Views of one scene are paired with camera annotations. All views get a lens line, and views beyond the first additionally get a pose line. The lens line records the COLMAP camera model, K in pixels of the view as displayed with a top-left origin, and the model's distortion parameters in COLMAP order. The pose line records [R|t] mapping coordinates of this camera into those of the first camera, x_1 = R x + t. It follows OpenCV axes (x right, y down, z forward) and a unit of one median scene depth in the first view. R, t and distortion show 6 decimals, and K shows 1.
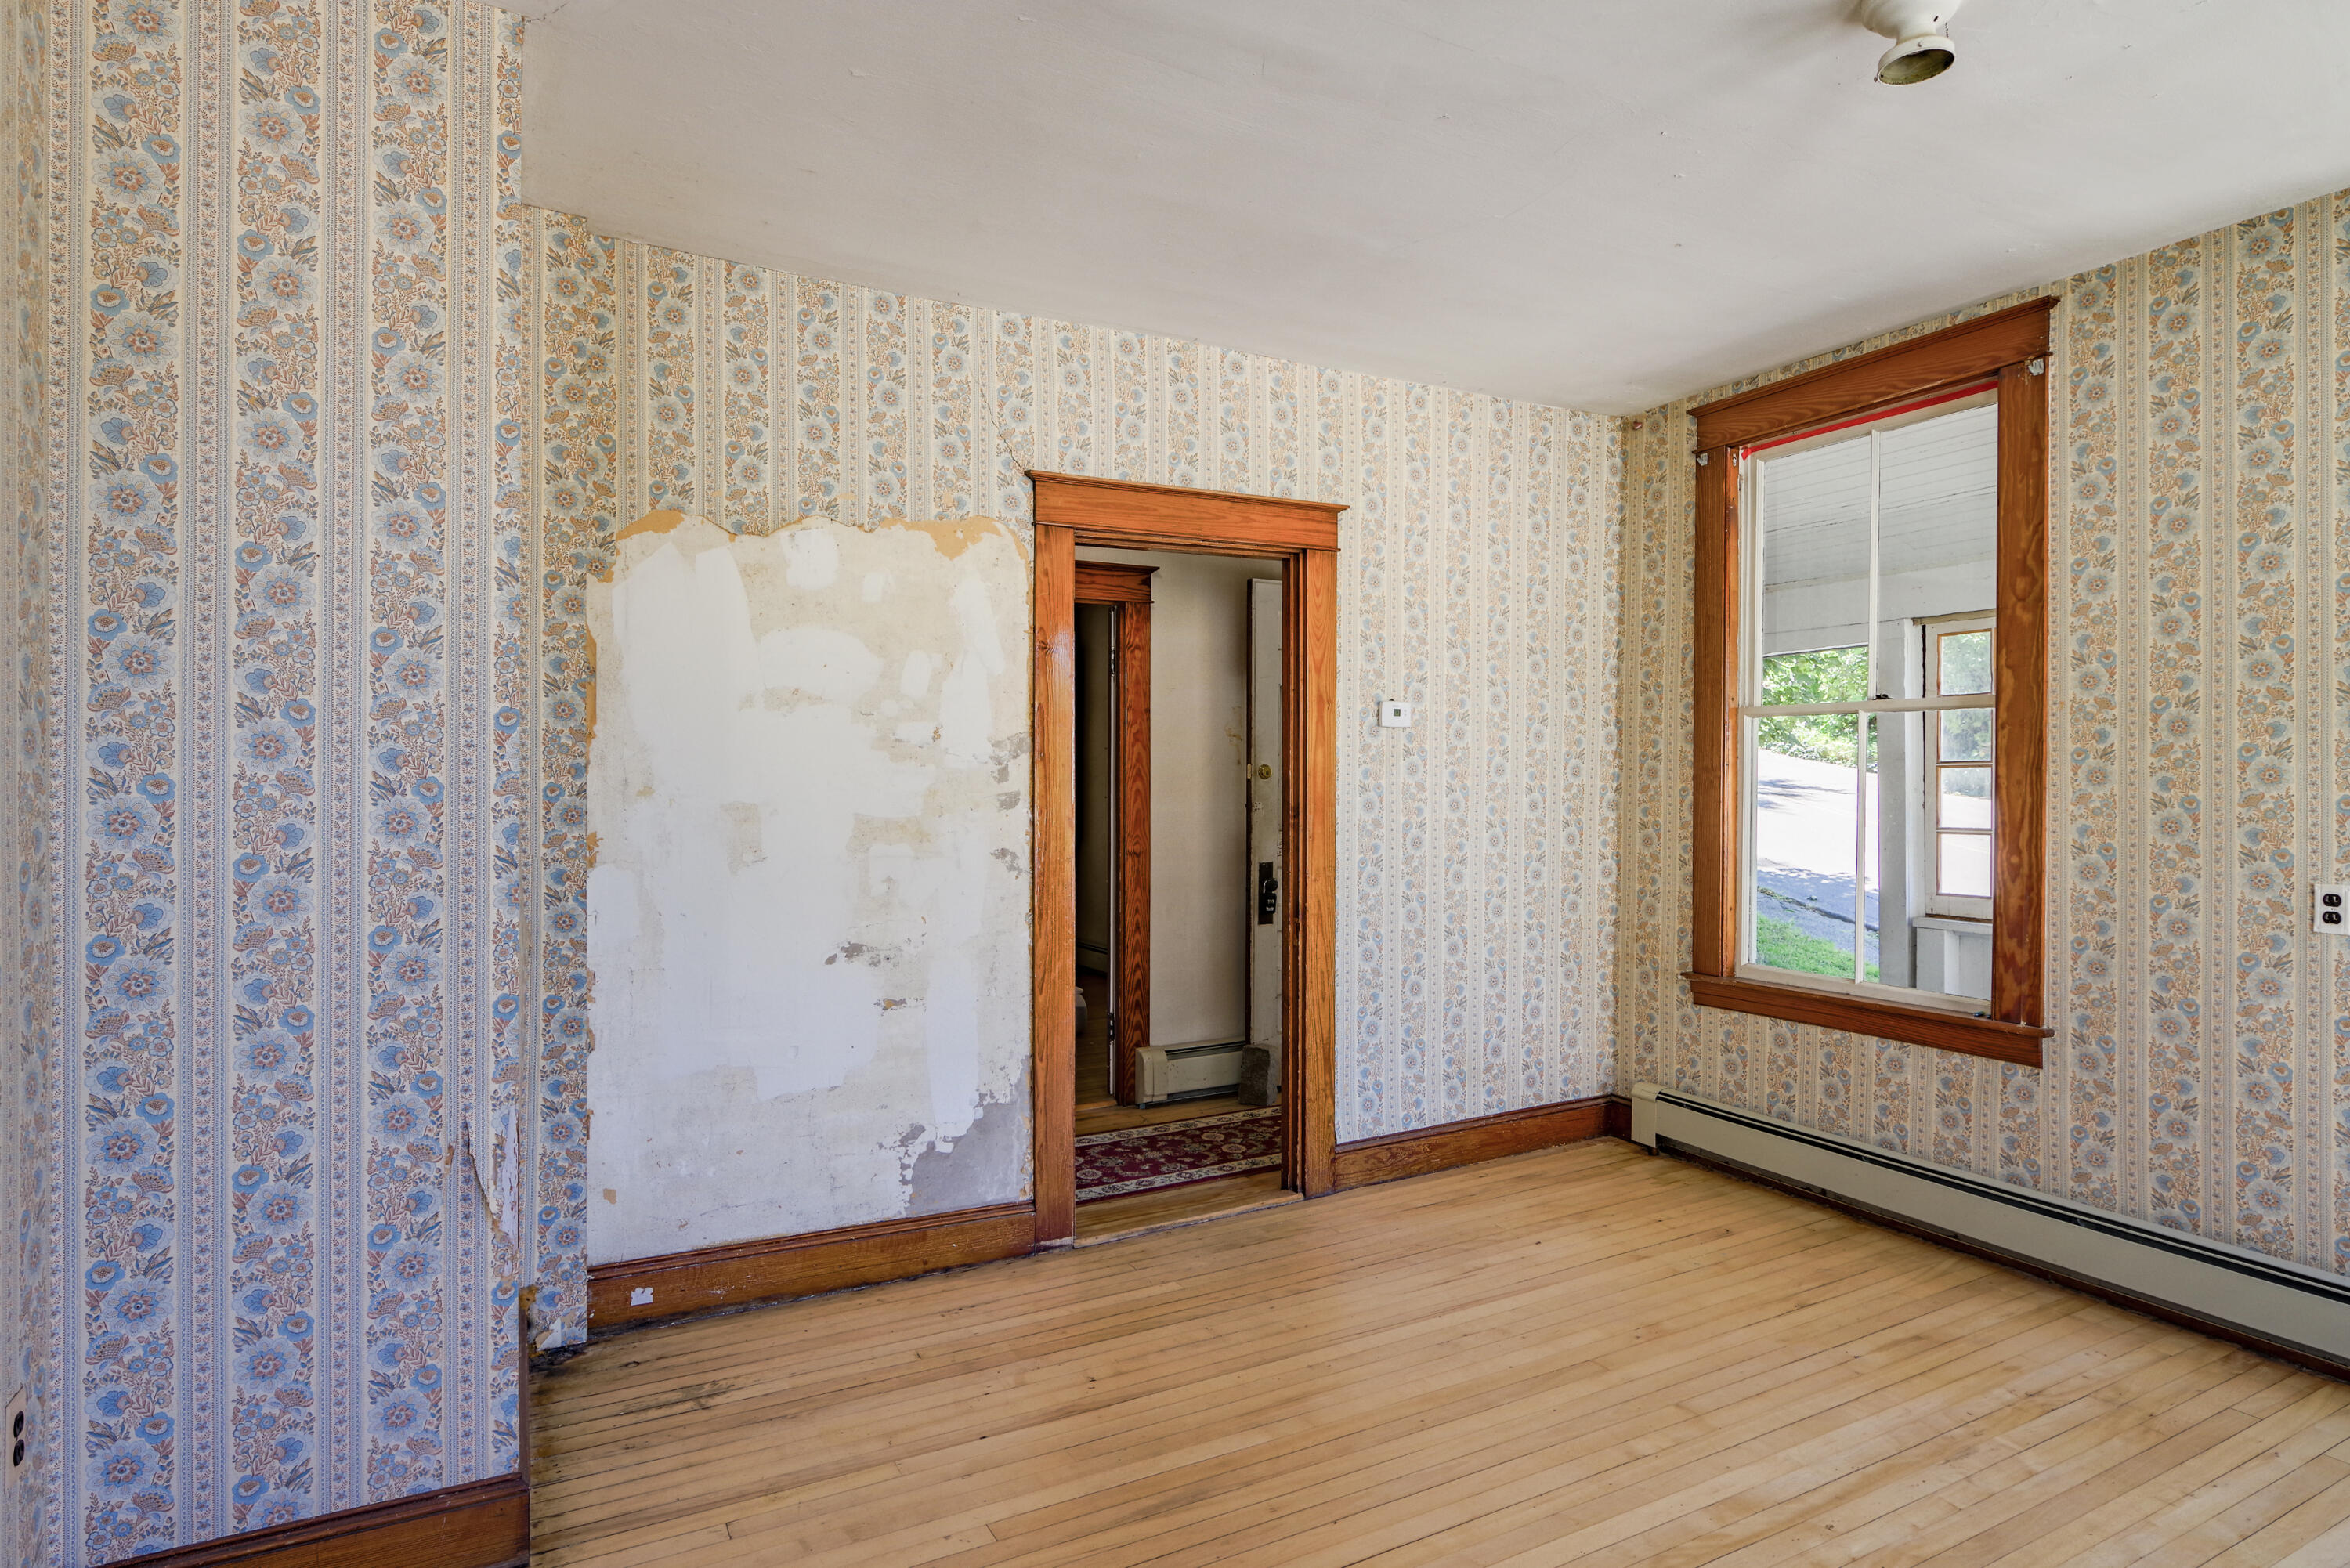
lens RADIAL K [[1261.2, 0, 1162.0], [0, 1261.2, 794.0], [0, 0, 1]] dist [0.001552, -0.003828]
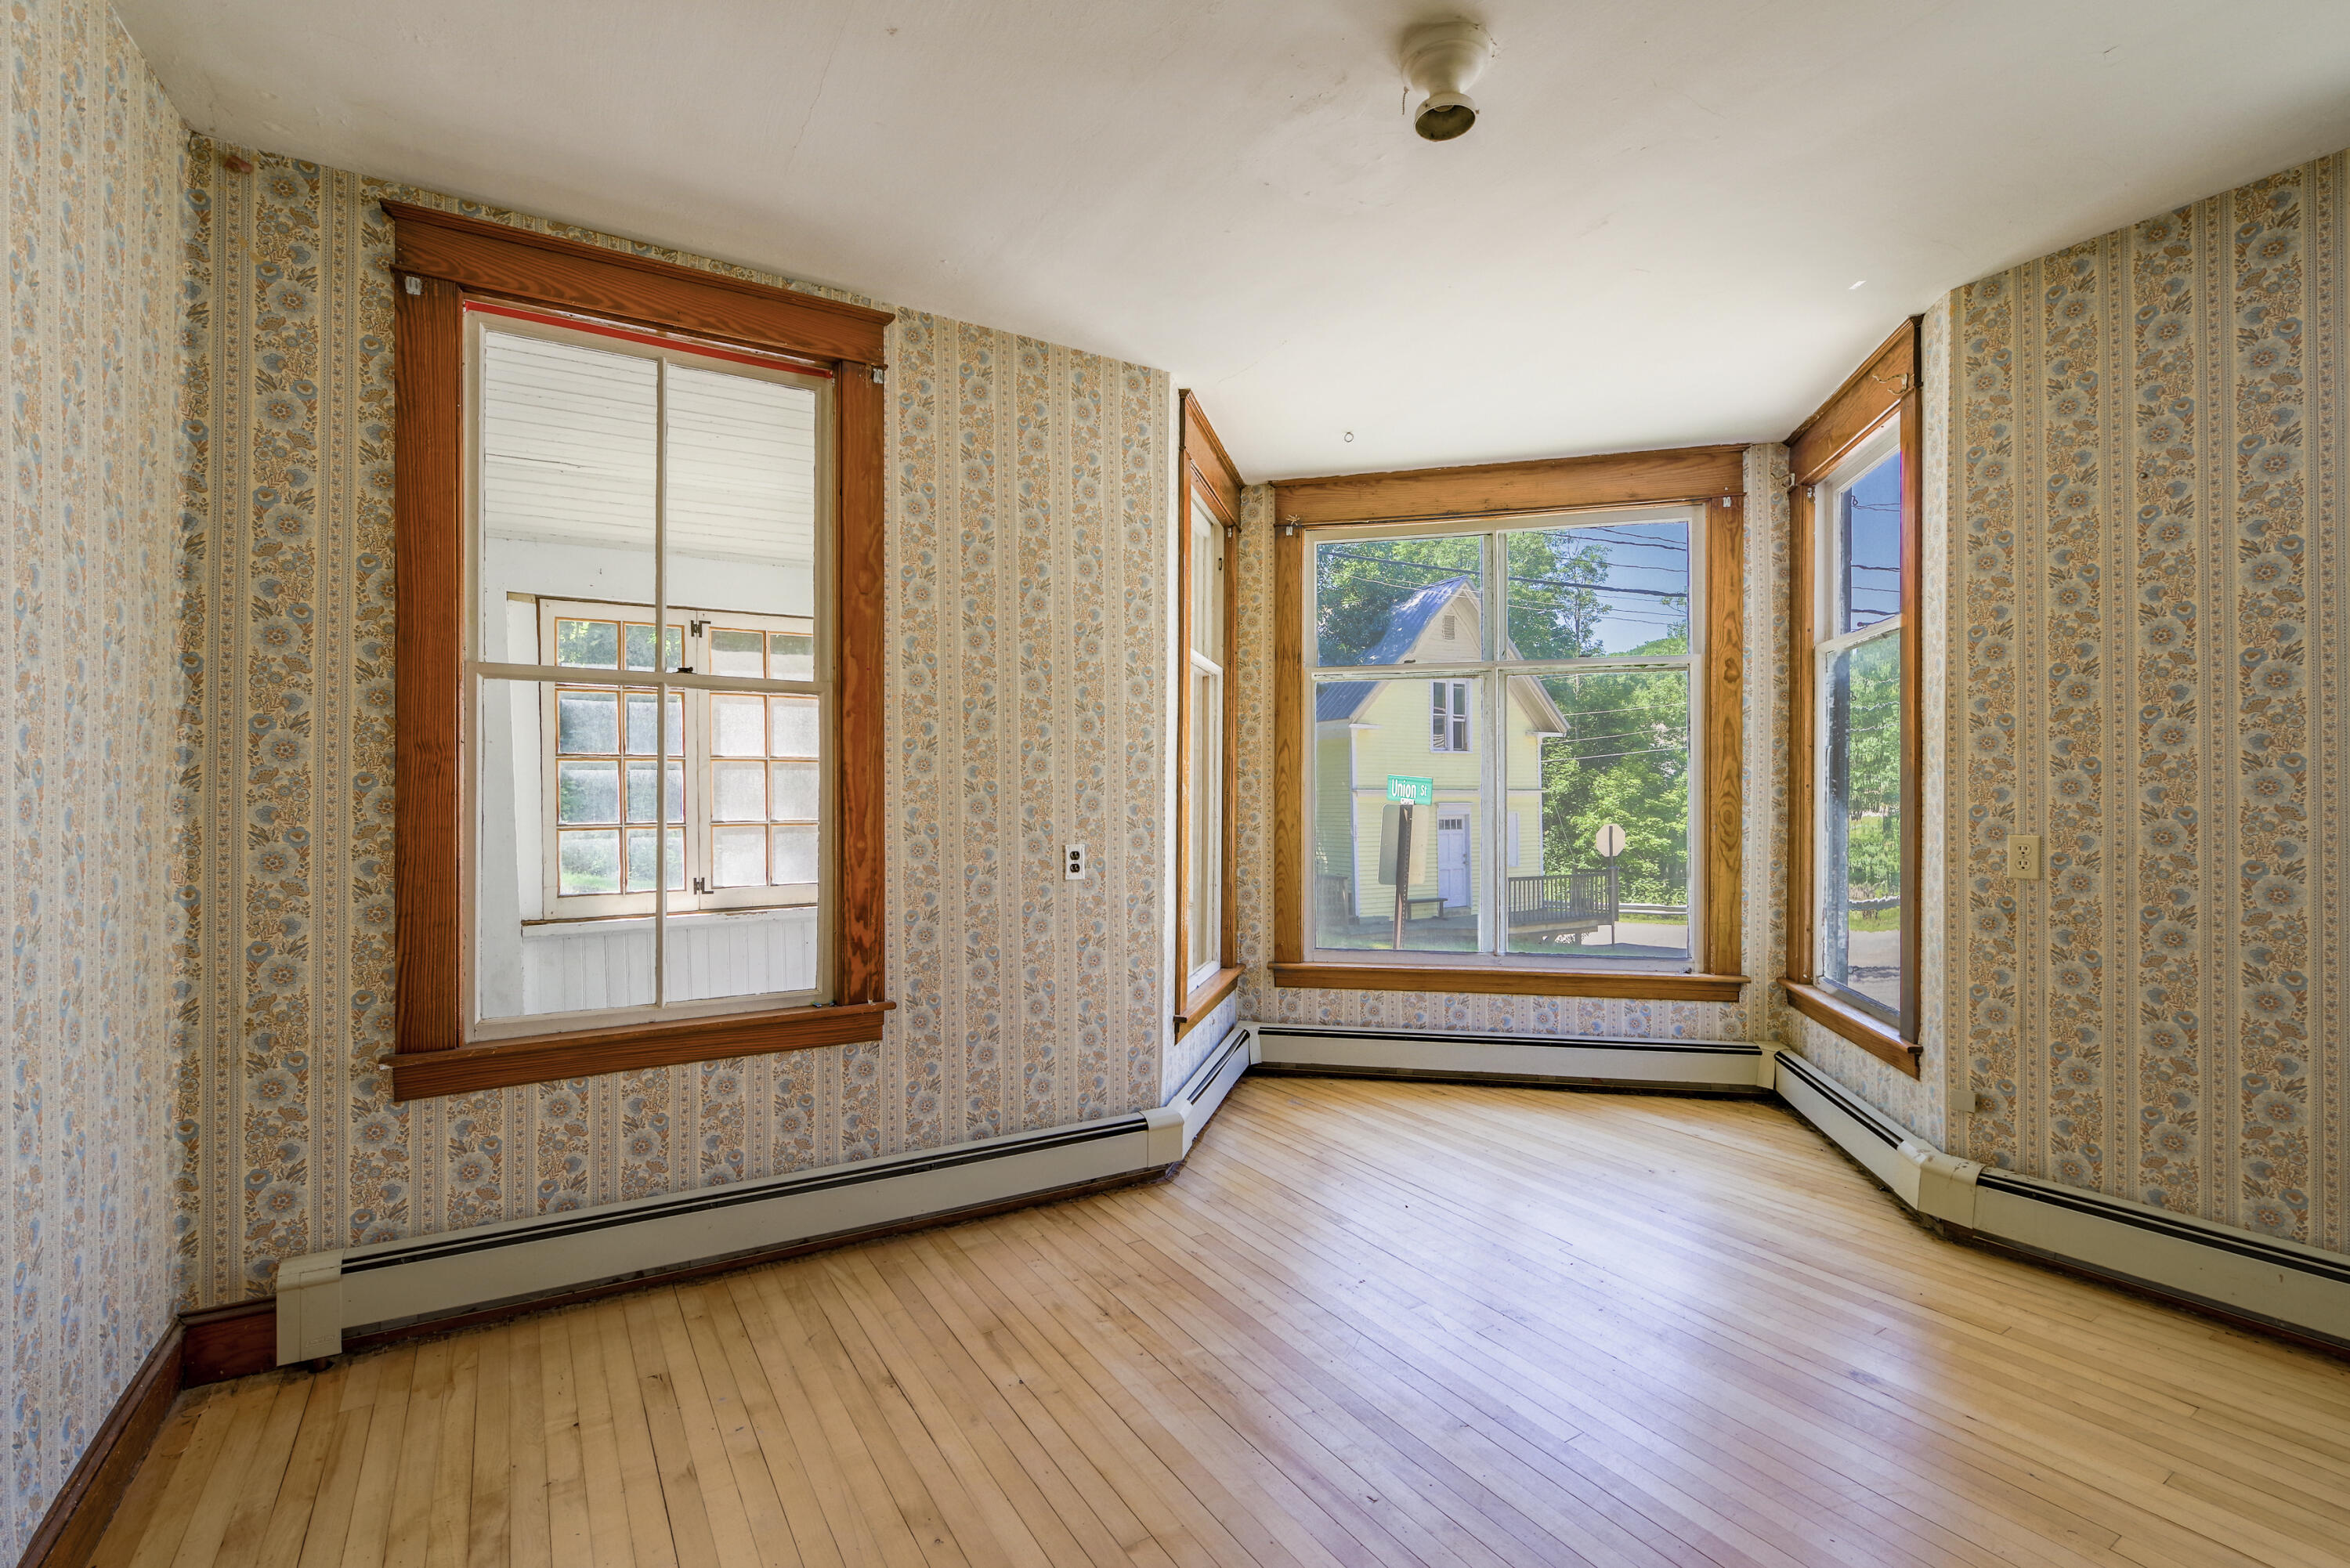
lens RADIAL K [[1036.6, 0, 1181.6], [0, 1036.6, 790.1], [0, 0, 1]] dist [-0.005276, -0.000641]
pose [[-0.067231, -0.003143, 0.997732, -0.166981], [0.011551, 0.999926, 0.003928, 0.006606], [-0.997671, 0.011789, -0.067190, 0.717485]]
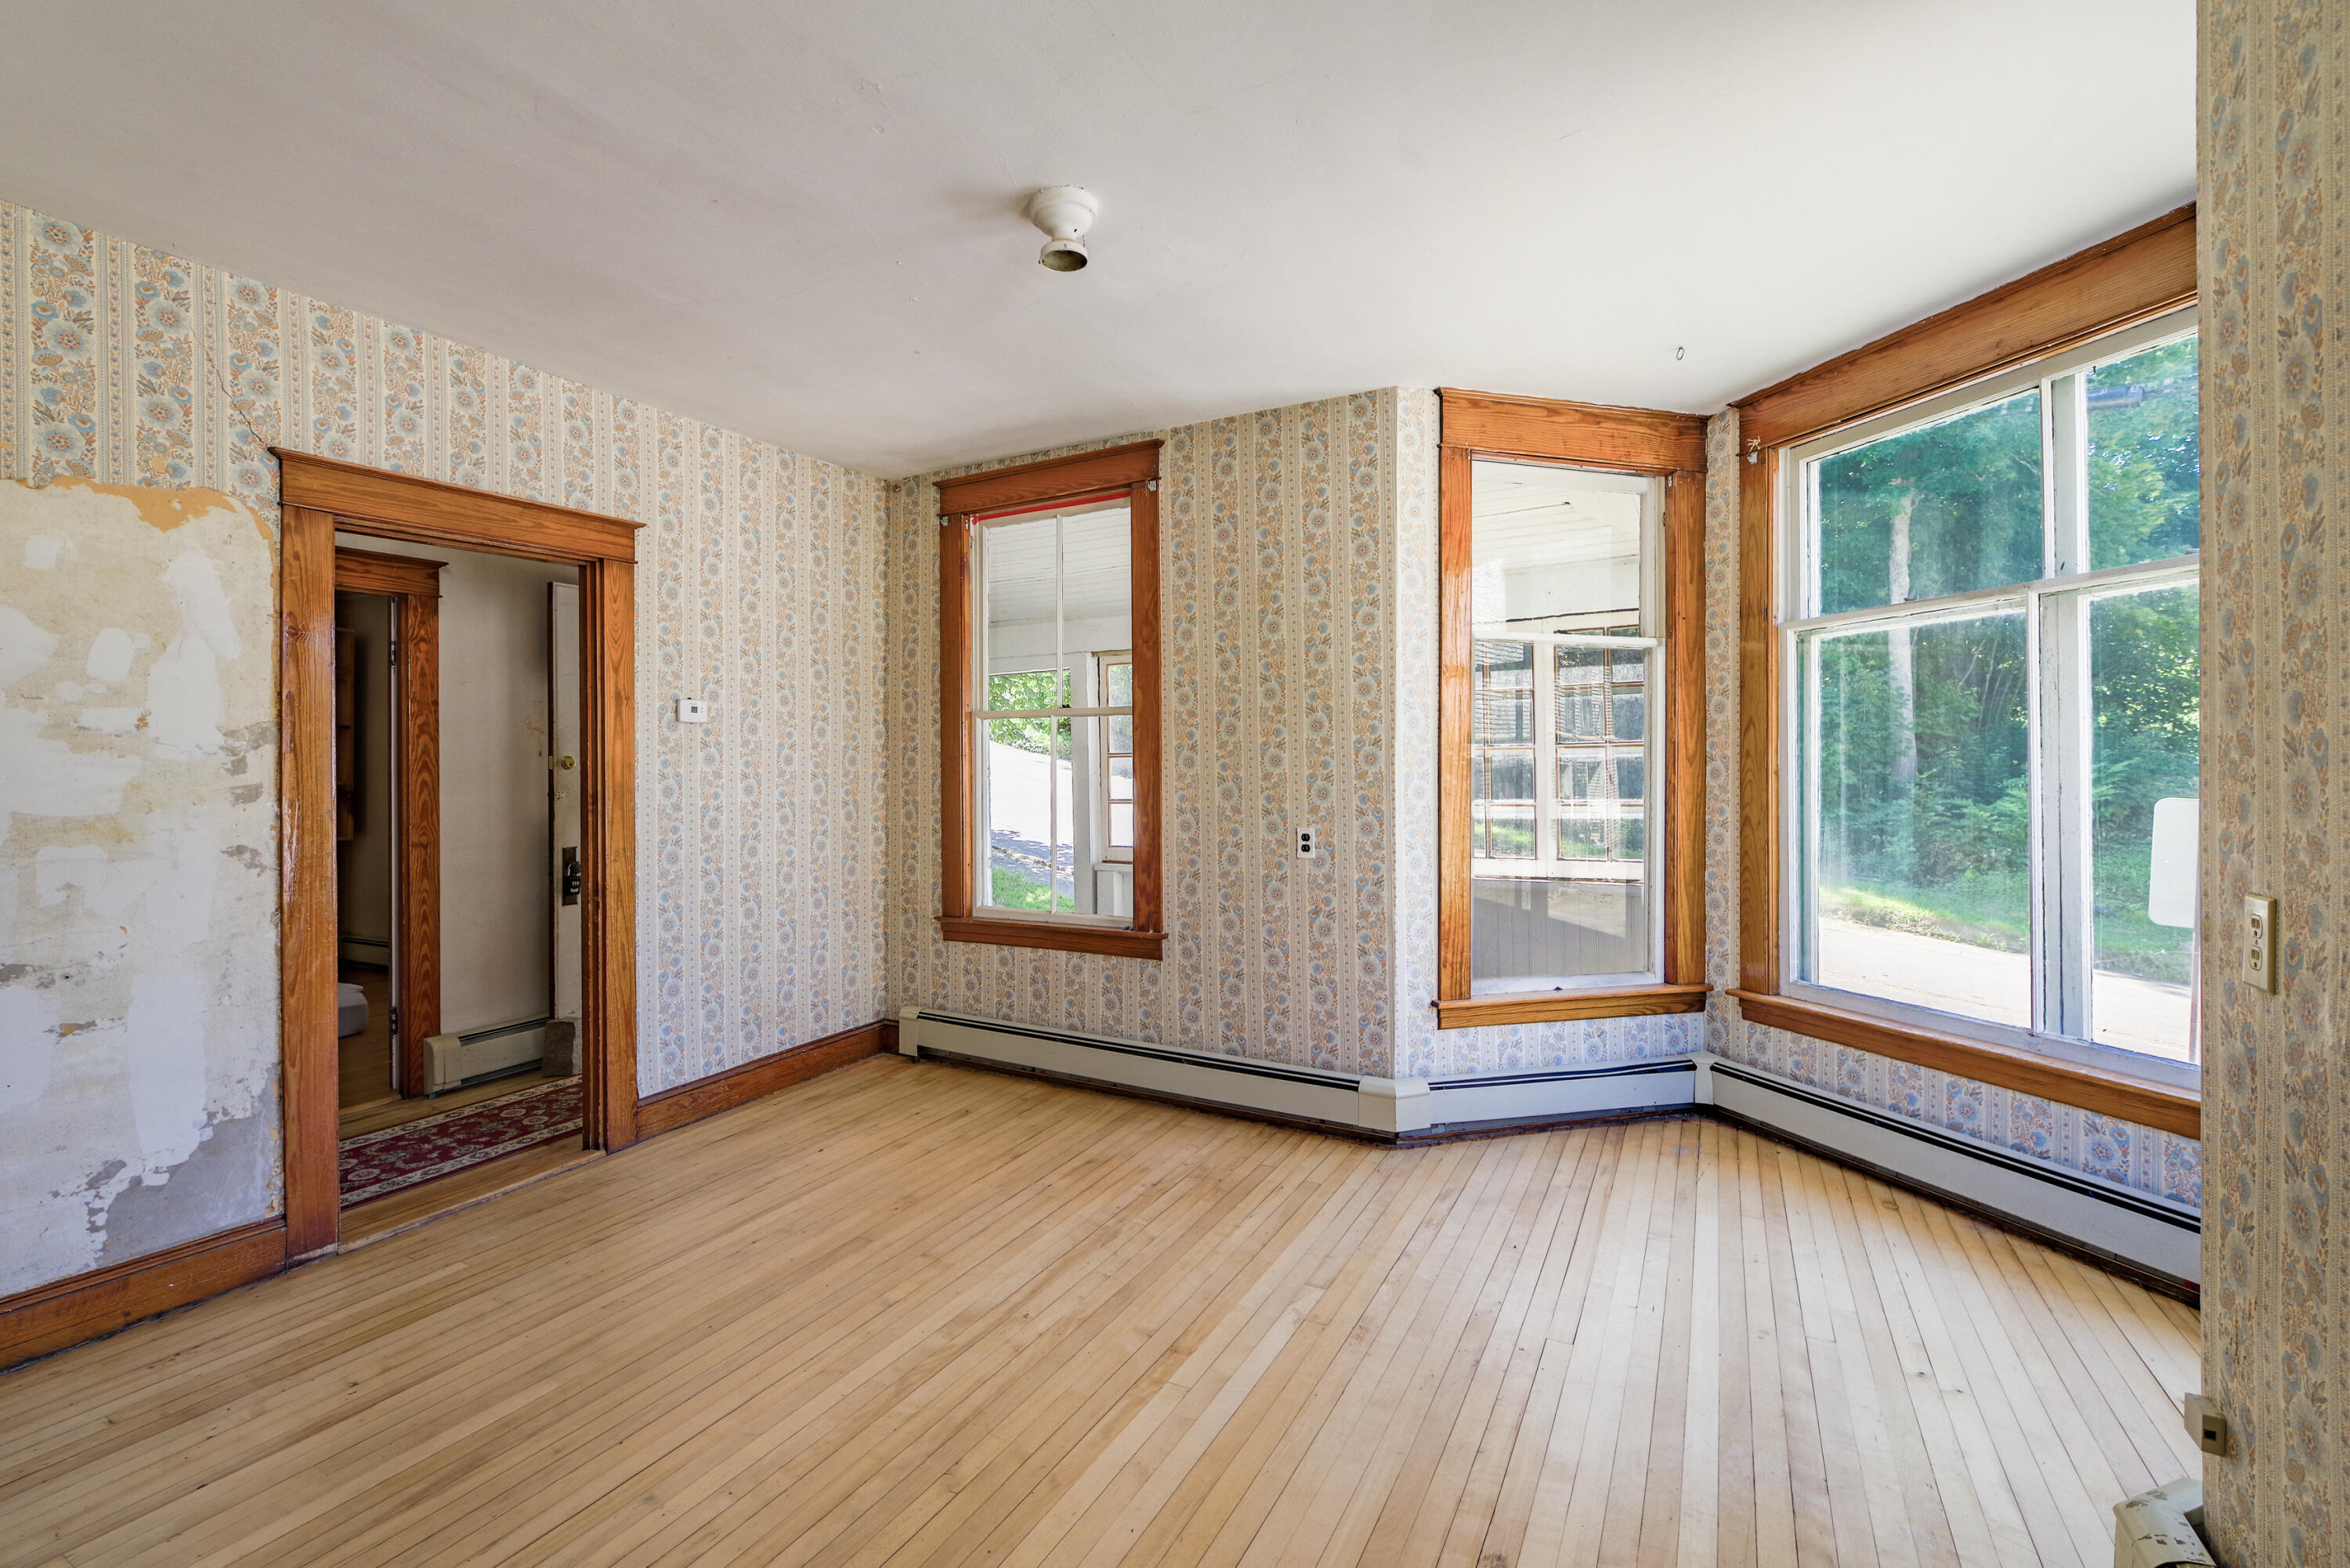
lens RADIAL K [[1036.6, 0, 1149.7], [0, 1036.6, 765.4], [0, 0, 1]] dist [-0.005276, -0.000641]
pose [[0.838772, -0.006379, 0.544446, 0.024640], [0.014892, 0.999826, -0.011229, 0.002673], [-0.544280, 0.017527, 0.838721, -0.010537]]
